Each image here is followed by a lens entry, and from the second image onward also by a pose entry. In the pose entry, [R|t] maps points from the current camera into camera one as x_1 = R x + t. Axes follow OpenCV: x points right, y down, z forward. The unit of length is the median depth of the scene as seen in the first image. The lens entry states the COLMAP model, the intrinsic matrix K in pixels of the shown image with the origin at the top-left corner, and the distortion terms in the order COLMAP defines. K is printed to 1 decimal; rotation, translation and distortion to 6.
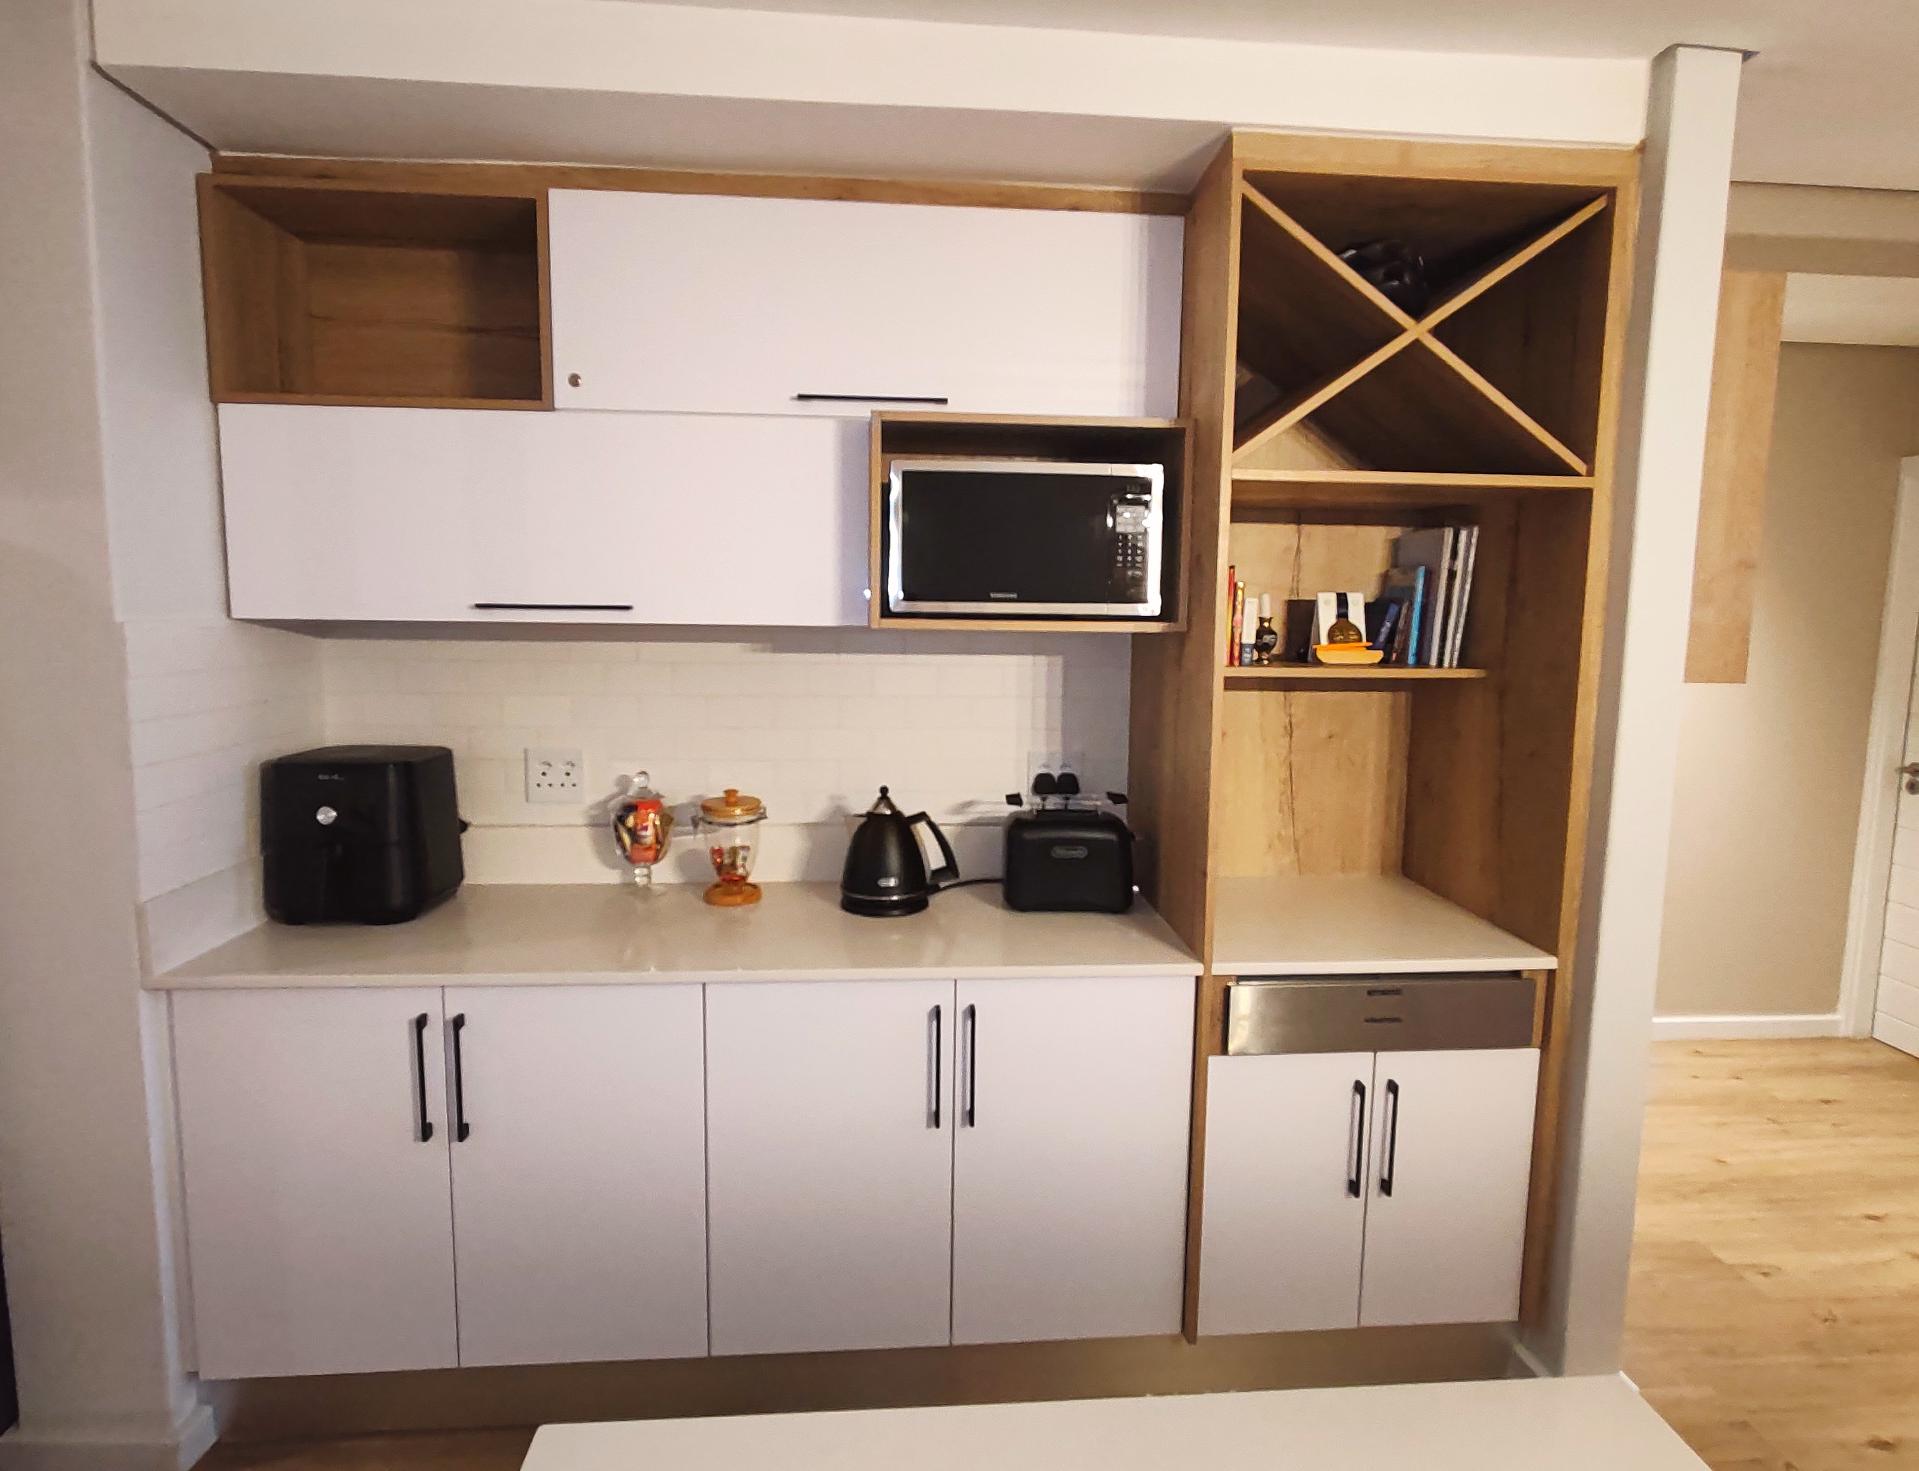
lens RADIAL K [[1109.1, 0, 959.5], [0, 1109.1, 735.5], [0, 0, 1]] dist [0.001491, 0.001692]
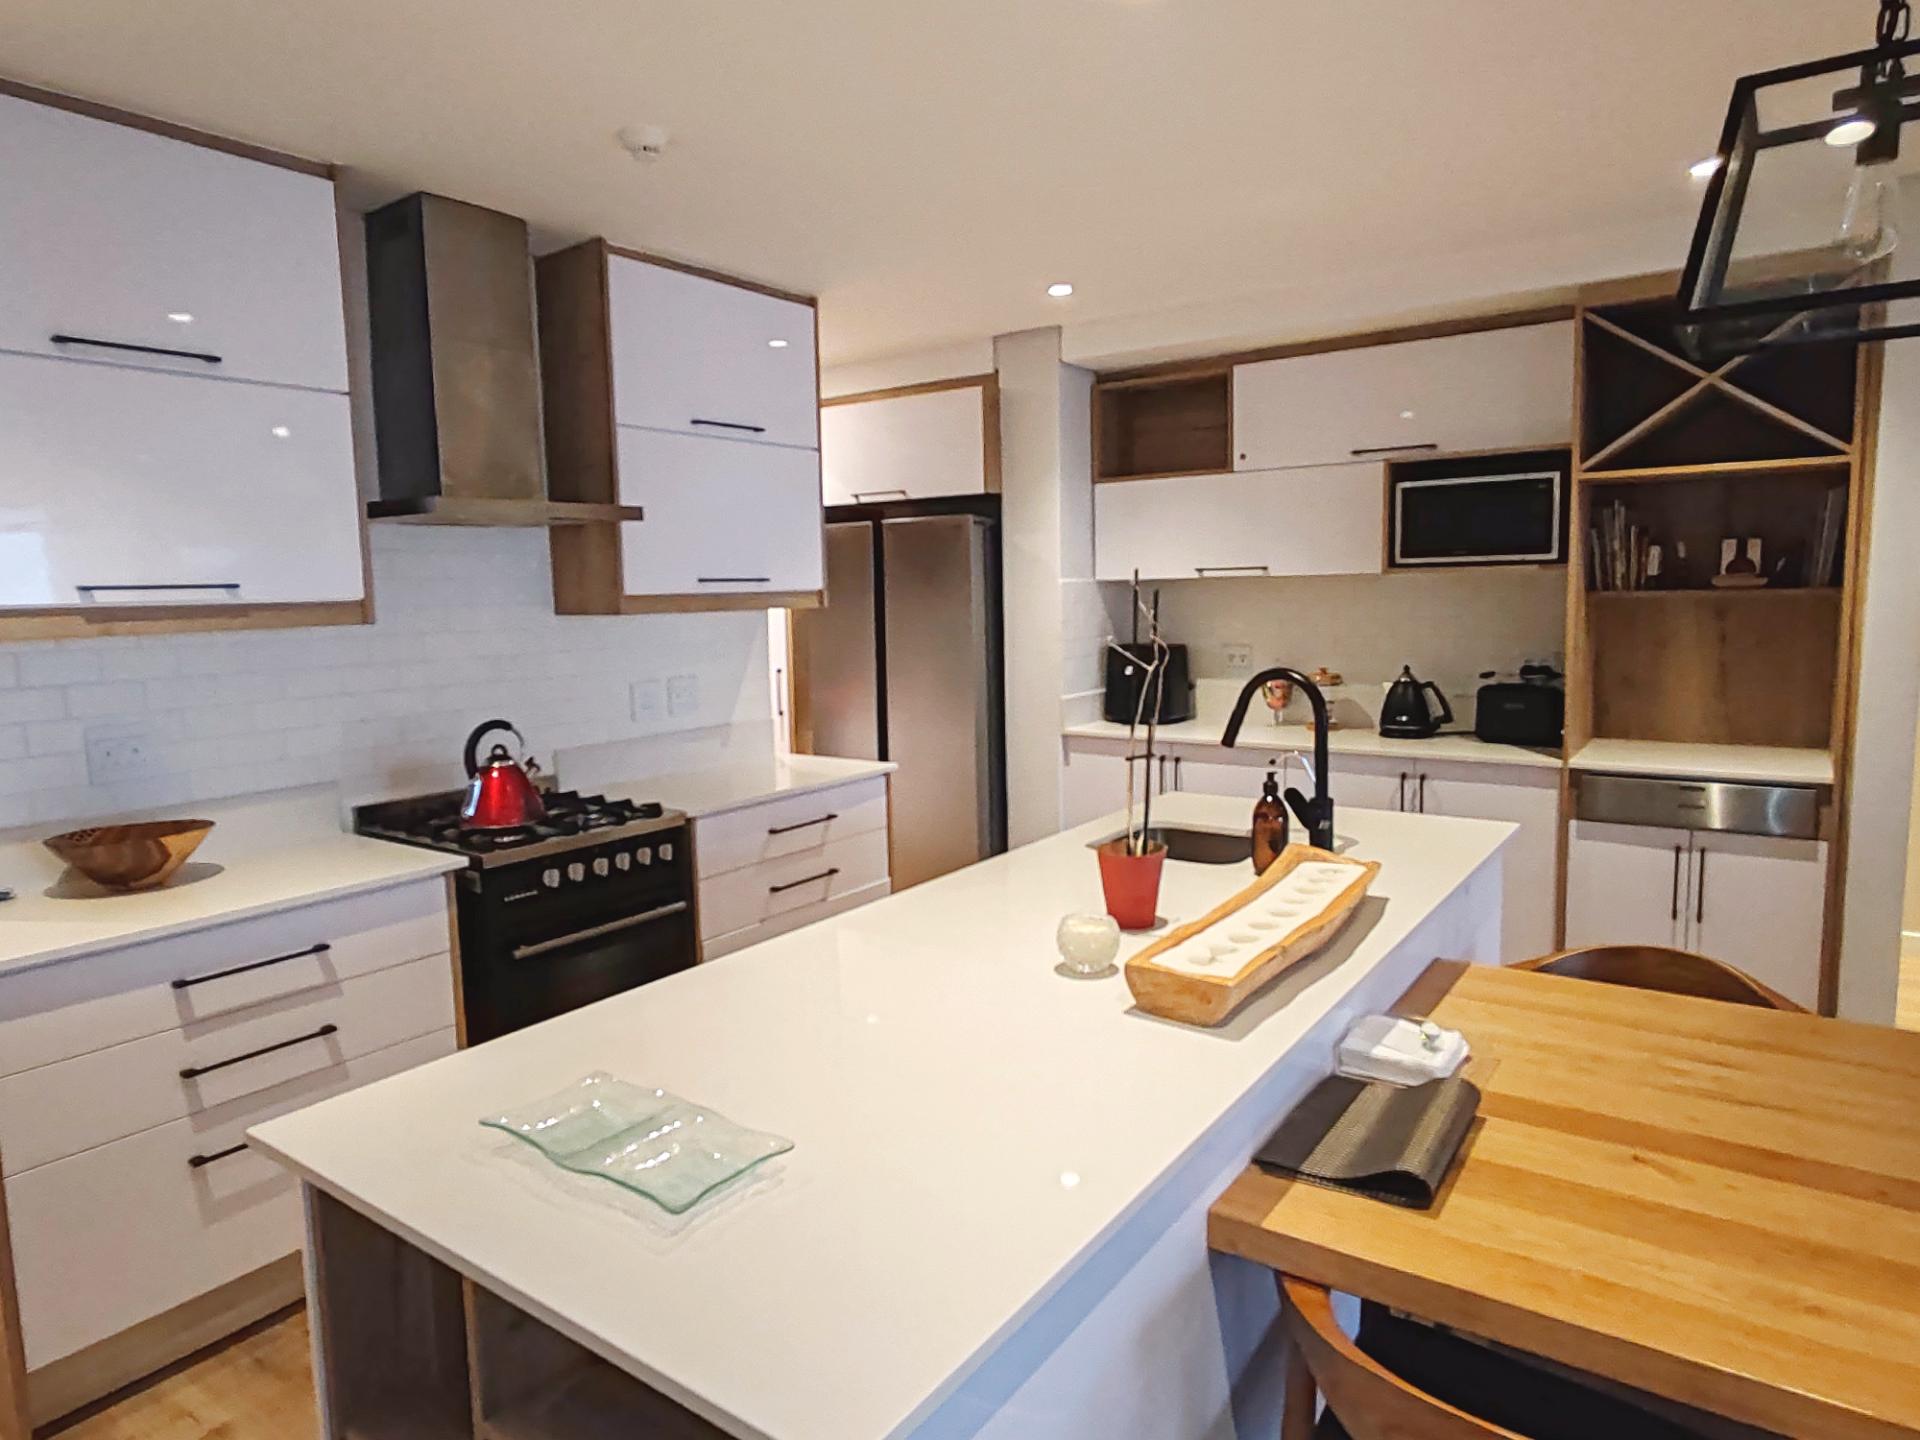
lens RADIAL K [[1146.1, 0, 960.0], [0, 1146.1, 720.0], [0, 0, 1]] dist [-0.001732, -0.000821]
pose [[0.766988, 0.044373, -0.640125, 0.618309], [-0.044661, 0.998878, 0.015730, 0.150783], [0.640105, 0.016524, 0.768110, -0.931666]]
